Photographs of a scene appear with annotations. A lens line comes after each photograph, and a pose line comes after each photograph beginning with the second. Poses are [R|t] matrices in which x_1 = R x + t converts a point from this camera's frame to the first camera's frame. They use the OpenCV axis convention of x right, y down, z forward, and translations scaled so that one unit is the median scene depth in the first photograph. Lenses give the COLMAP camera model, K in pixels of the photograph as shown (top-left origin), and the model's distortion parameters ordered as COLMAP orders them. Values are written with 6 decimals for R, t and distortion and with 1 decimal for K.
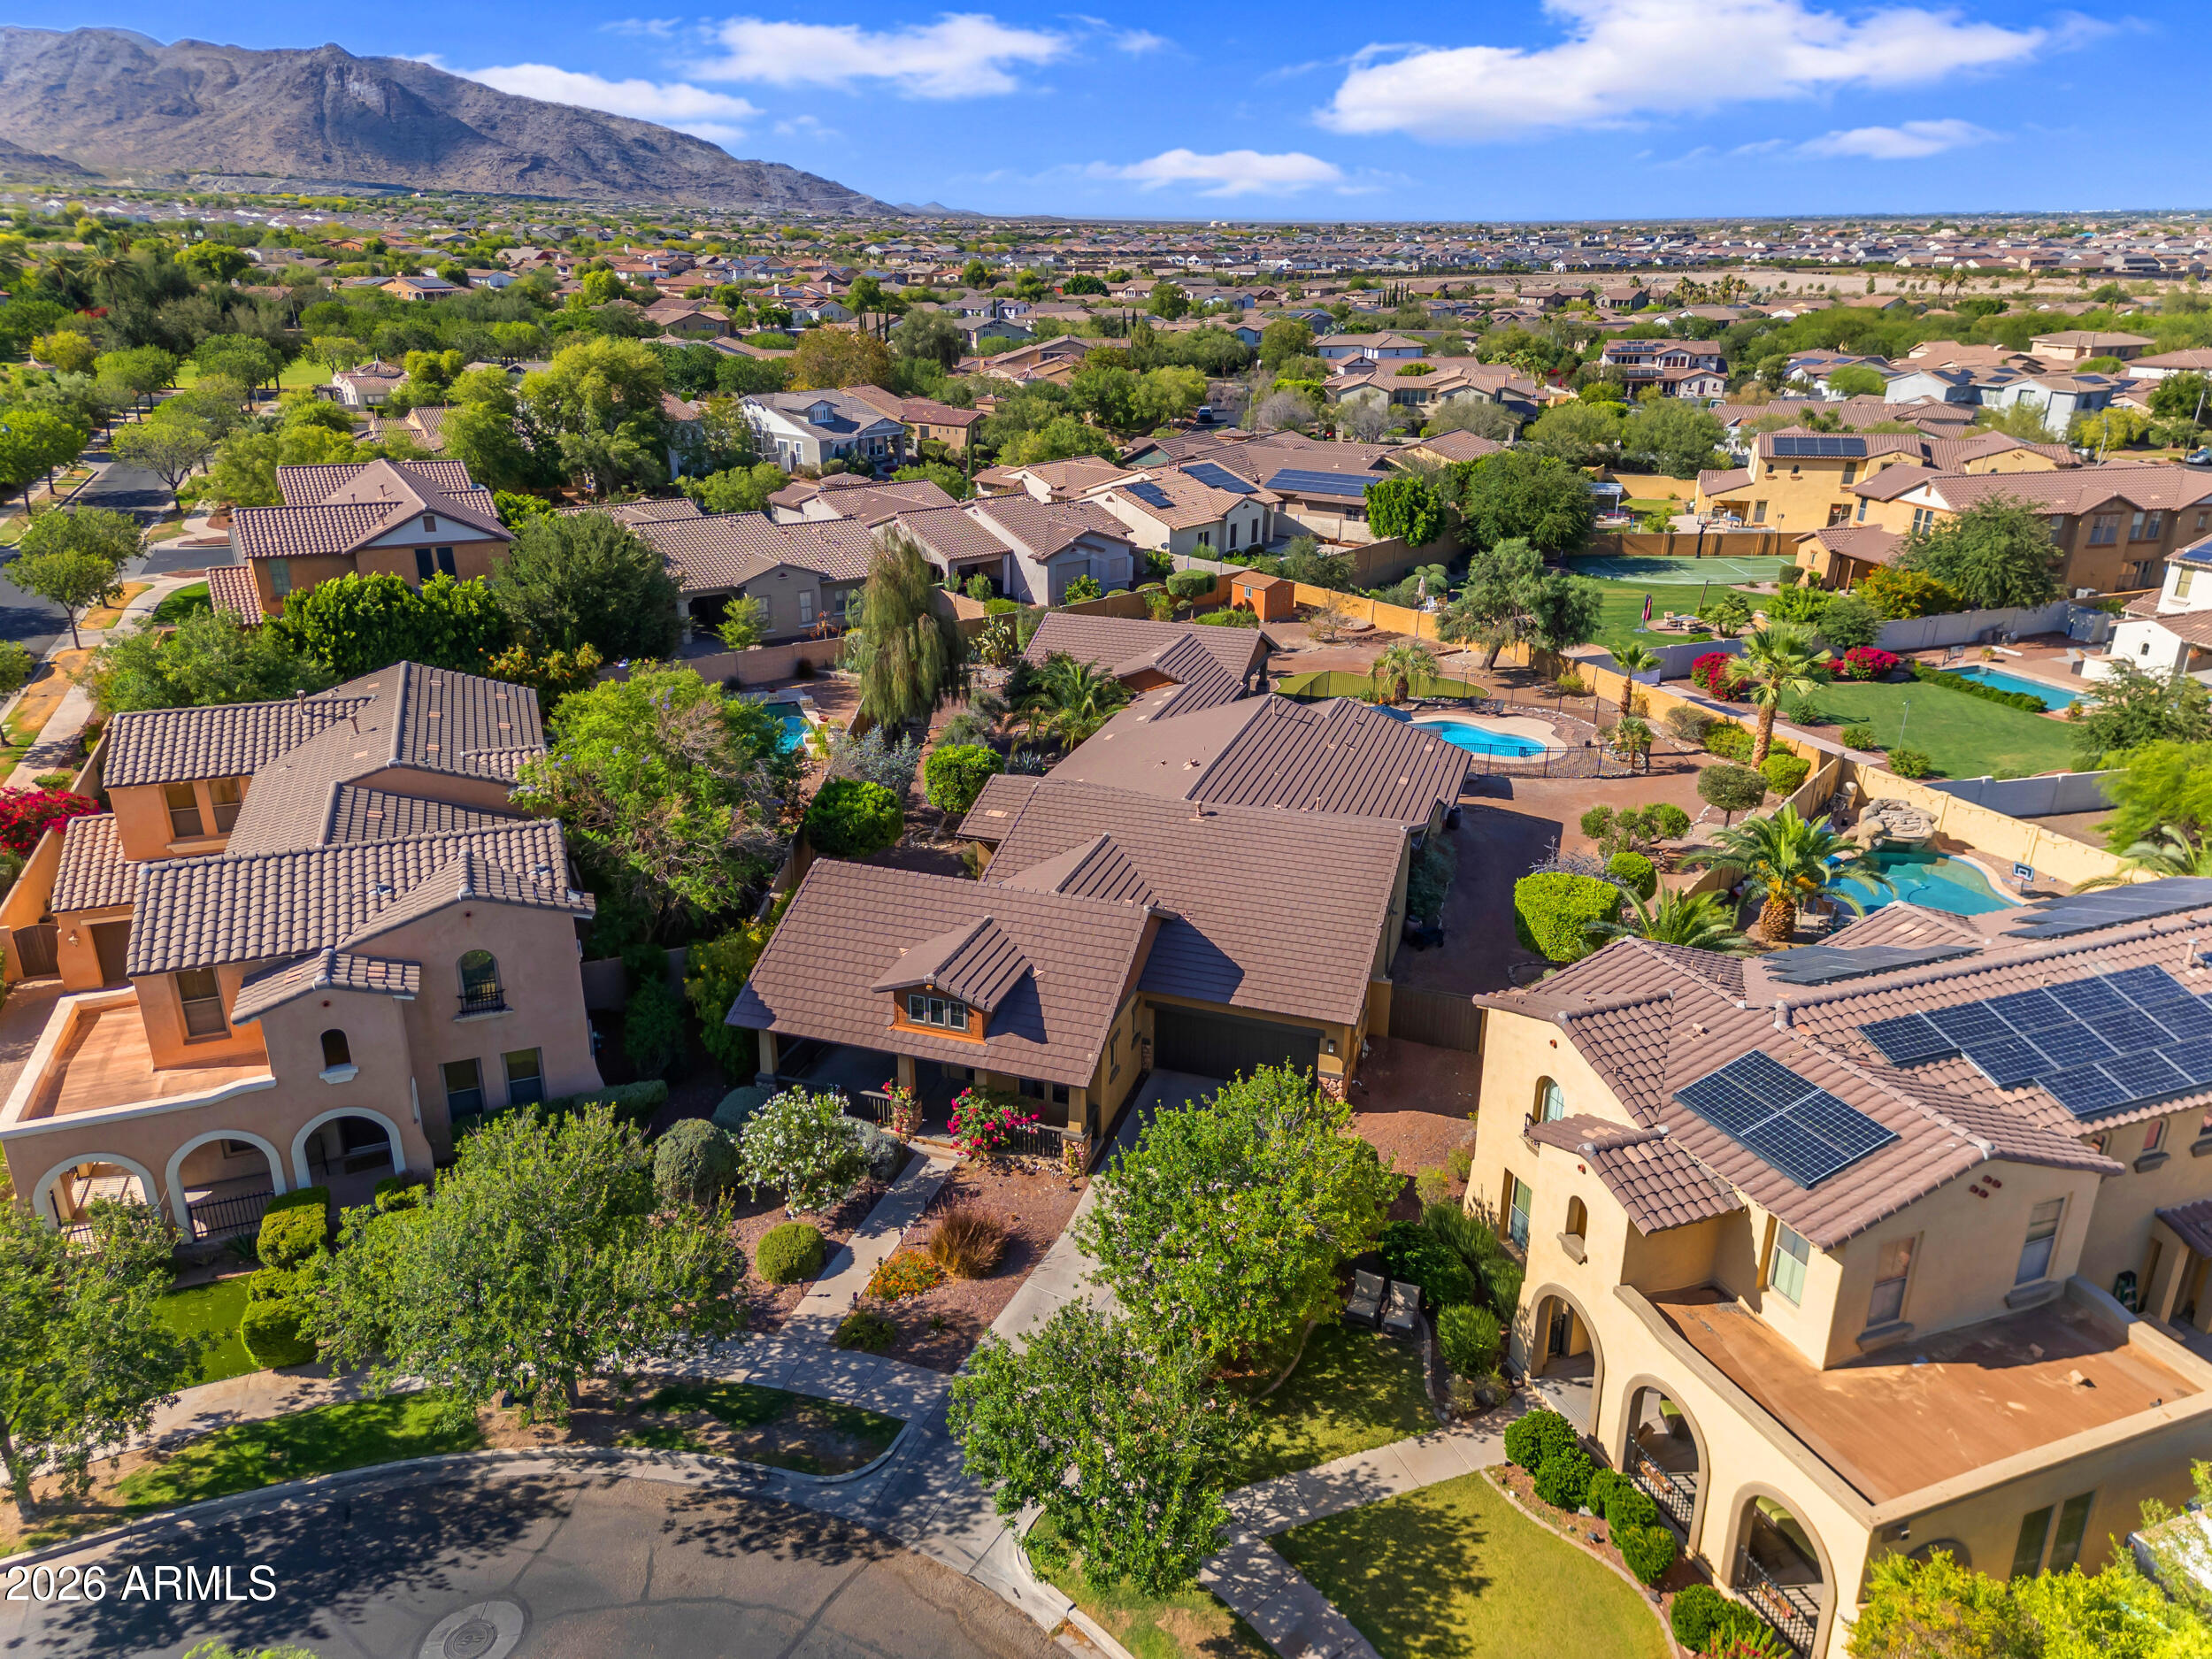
lens RADIAL K [[1506.8, 0, 1100.4], [0, 1506.8, 817.5], [0, 0, 1]] dist [0.177128, -0.105534]
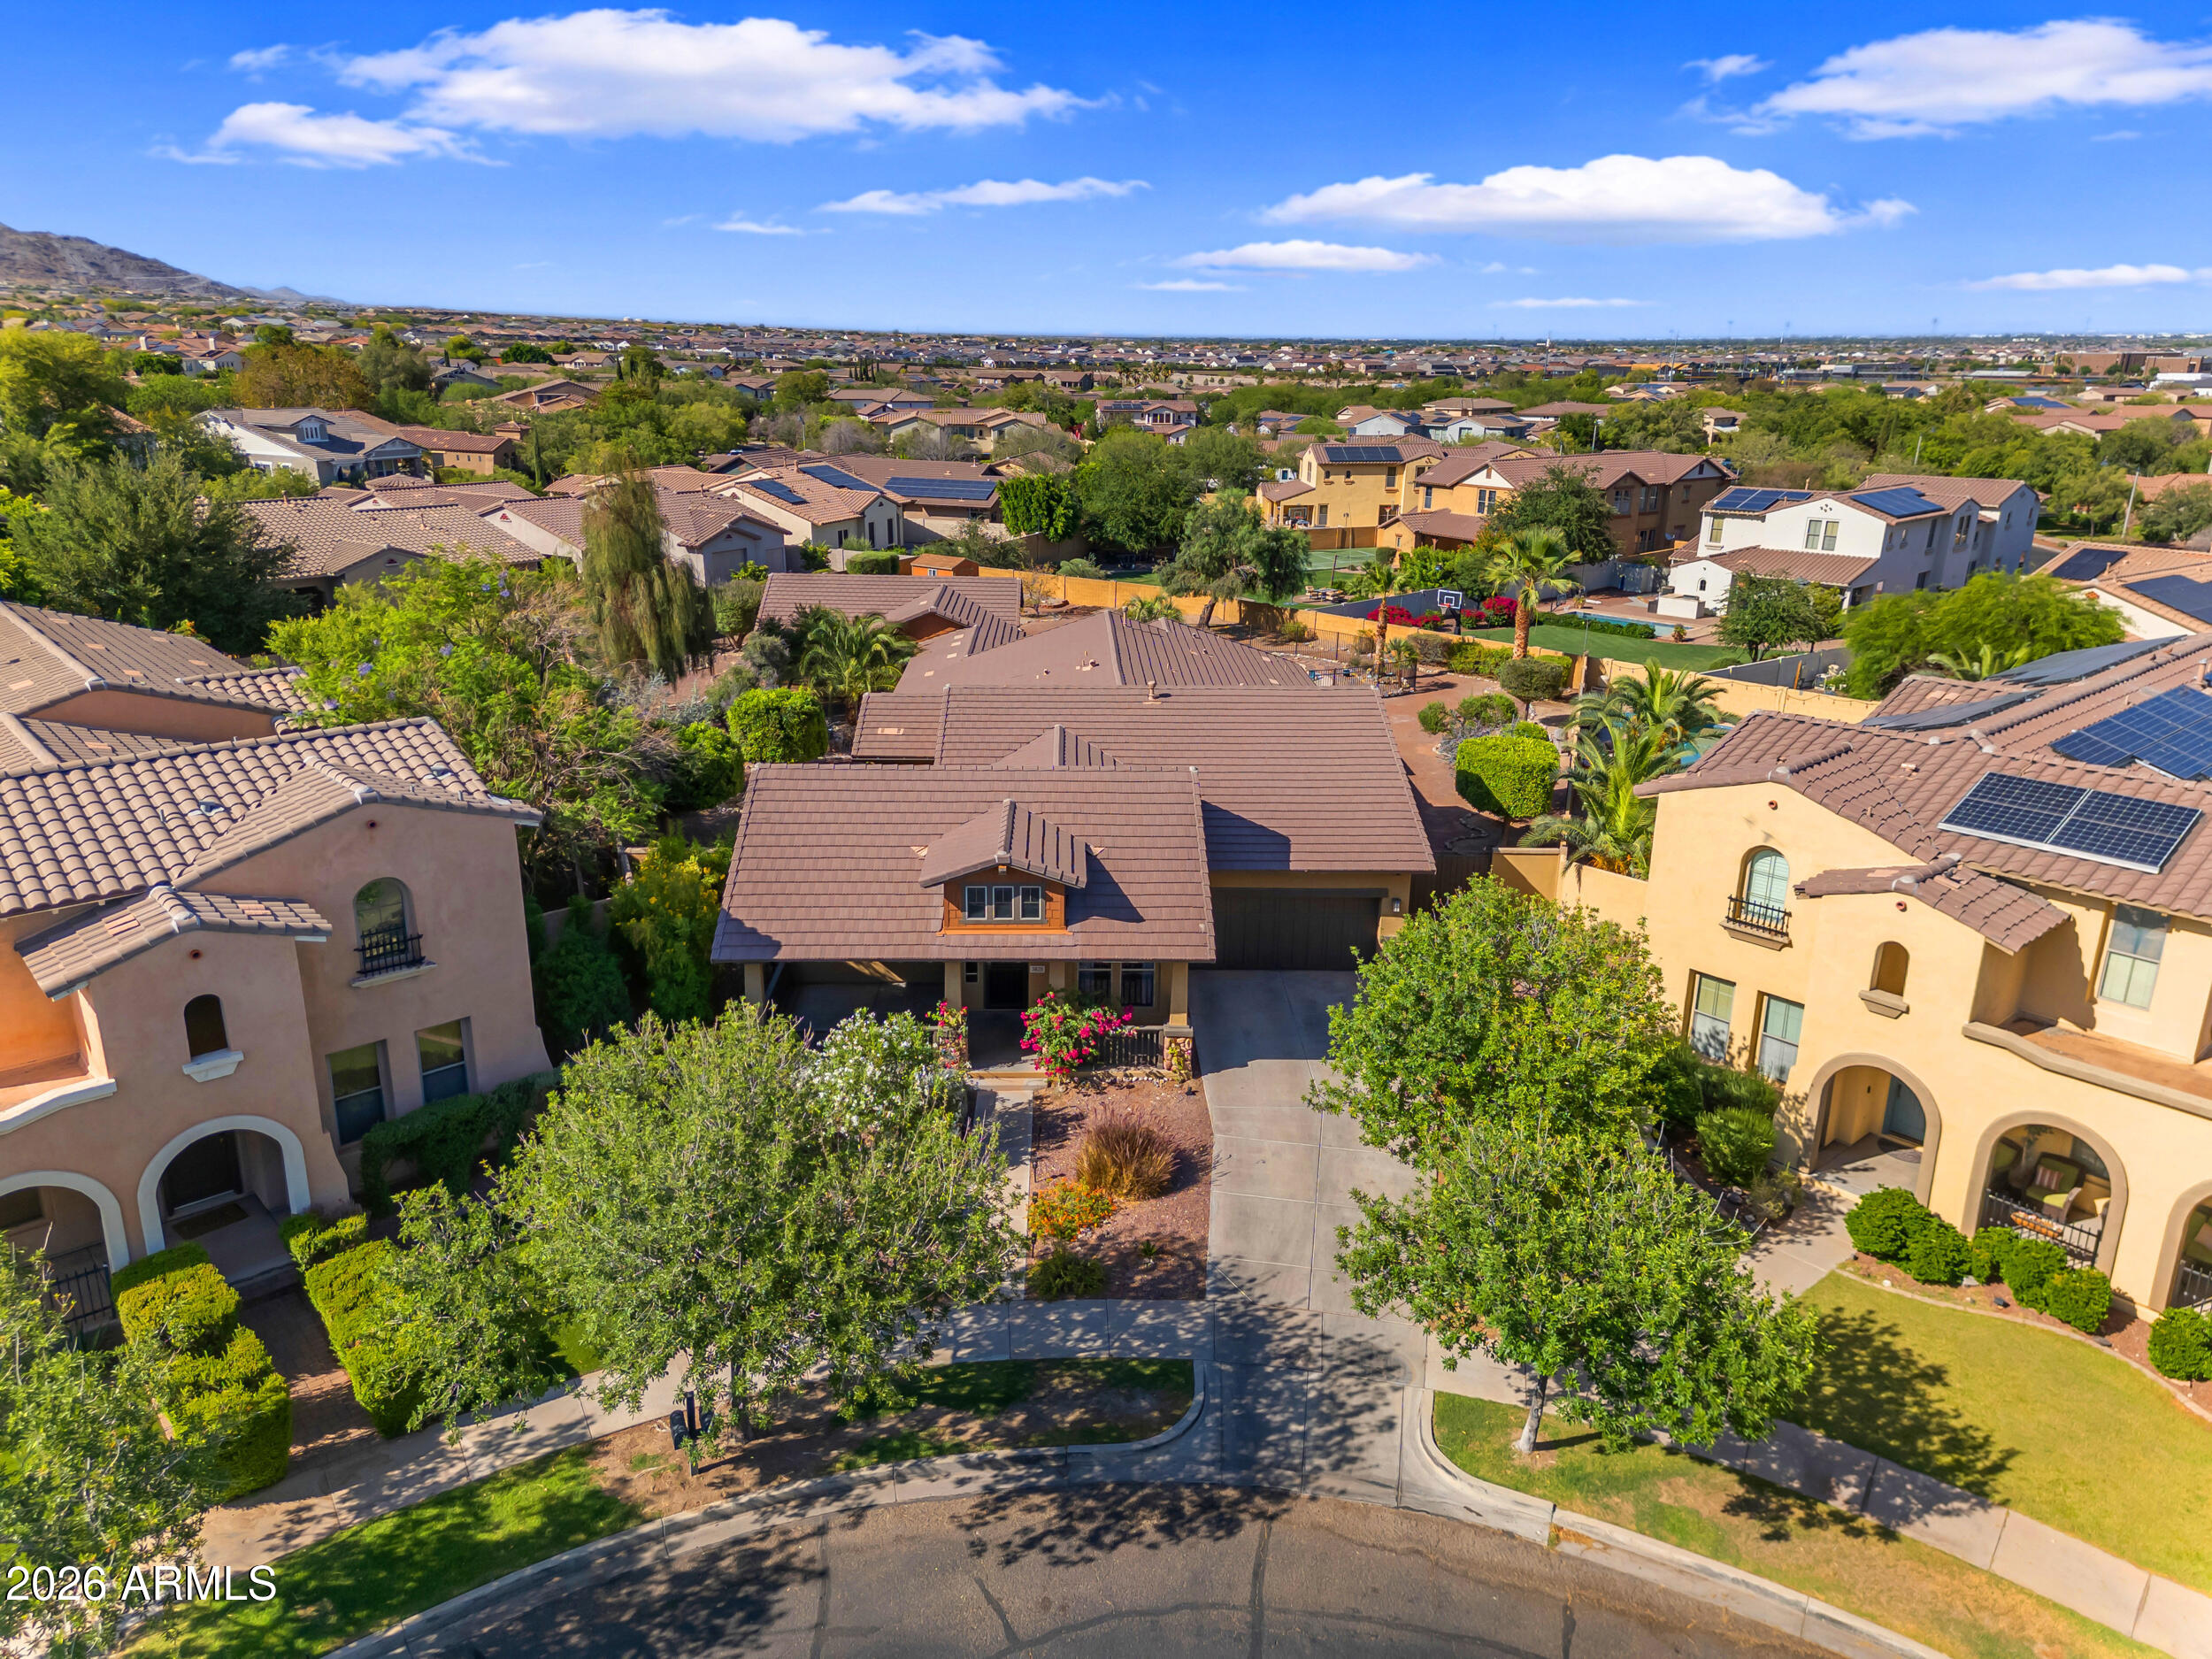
lens RADIAL K [[1506.8, 0, 1100.4], [0, 1506.8, 817.5], [0, 0, 1]] dist [0.177128, -0.105534]
pose [[0.938207, -0.098309, 0.331817, -0.319576], [0.117539, 0.992328, -0.038336, 0.119822], [-0.325502, 0.074968, 0.942565, 0.223630]]
